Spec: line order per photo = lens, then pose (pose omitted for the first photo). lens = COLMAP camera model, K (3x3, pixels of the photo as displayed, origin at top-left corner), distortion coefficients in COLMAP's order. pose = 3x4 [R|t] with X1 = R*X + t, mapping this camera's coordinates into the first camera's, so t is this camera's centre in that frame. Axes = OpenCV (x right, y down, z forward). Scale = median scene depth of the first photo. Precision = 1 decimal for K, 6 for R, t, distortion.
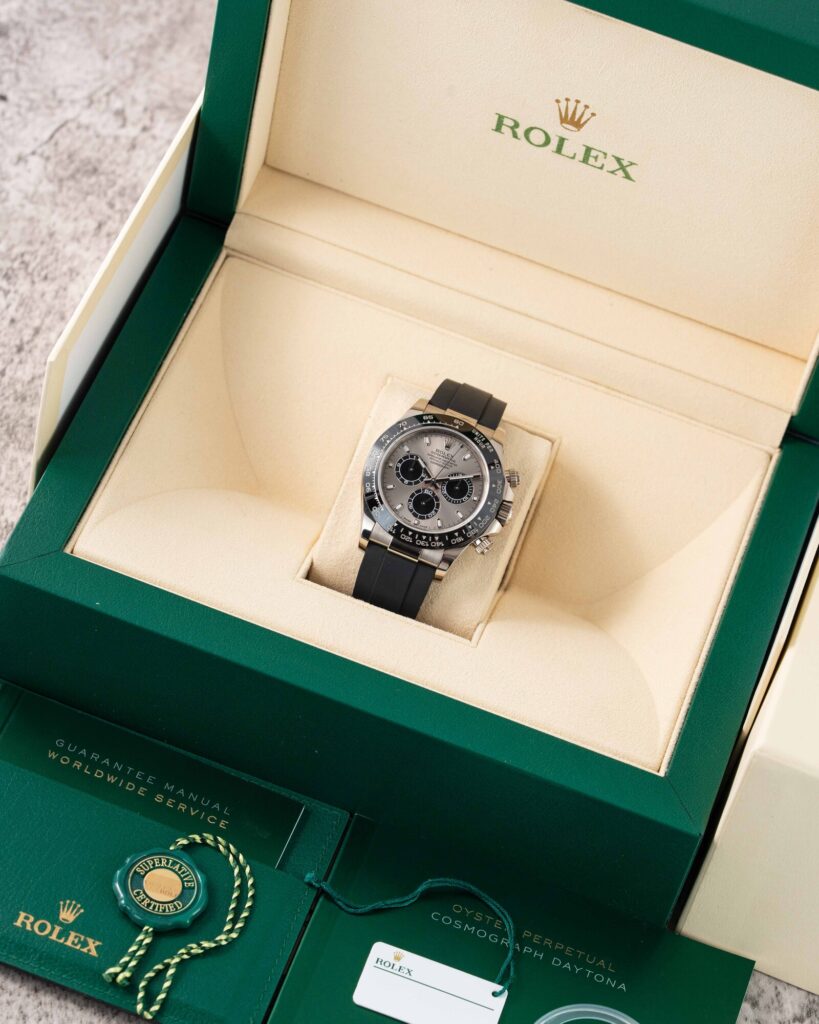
lens RADIAL K [[4653.8, 0, 409.3], [0, 4653.8, 512.7], [0, 0, 1]] dist [0.206843, 0.000000]
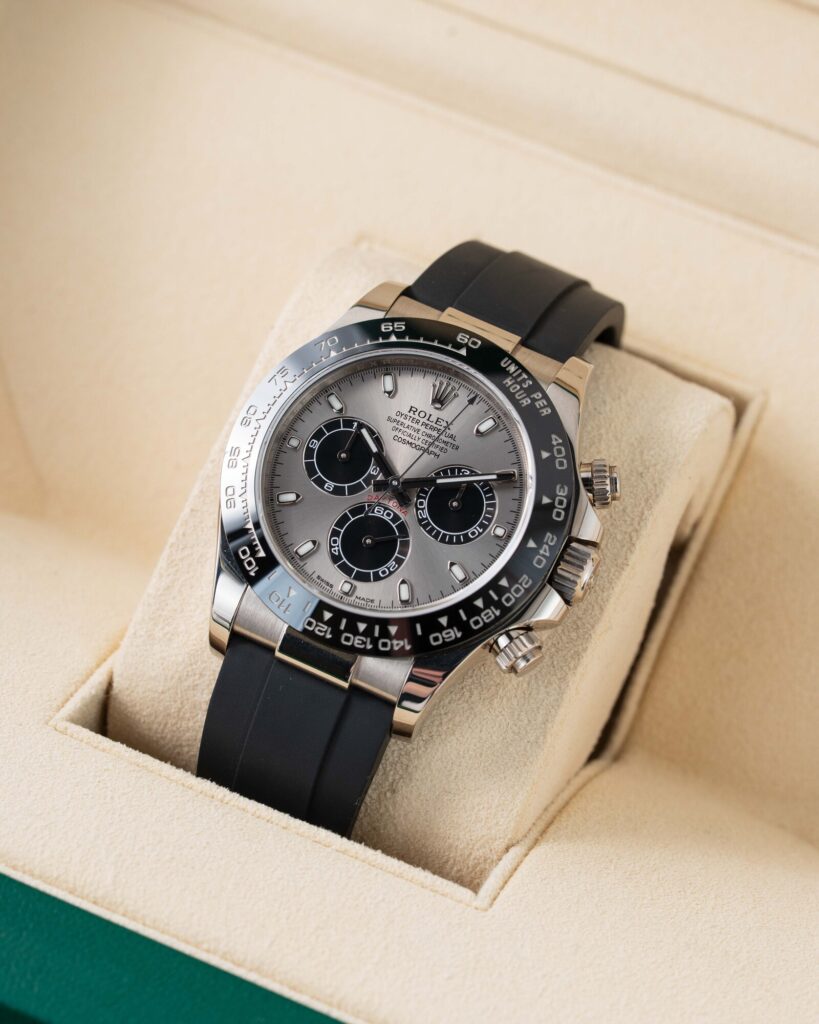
lens RADIAL K [[4653.8, 0, 410.0], [0, 4653.8, 510.4], [0, 0, 1]] dist [0.206843, 0.000000]
pose [[0.985947, 0.019792, -0.165883, 0.072172], [-0.022624, 0.999628, -0.015200, 0.001341], [0.165520, 0.018739, 0.986028, 0.607528]]
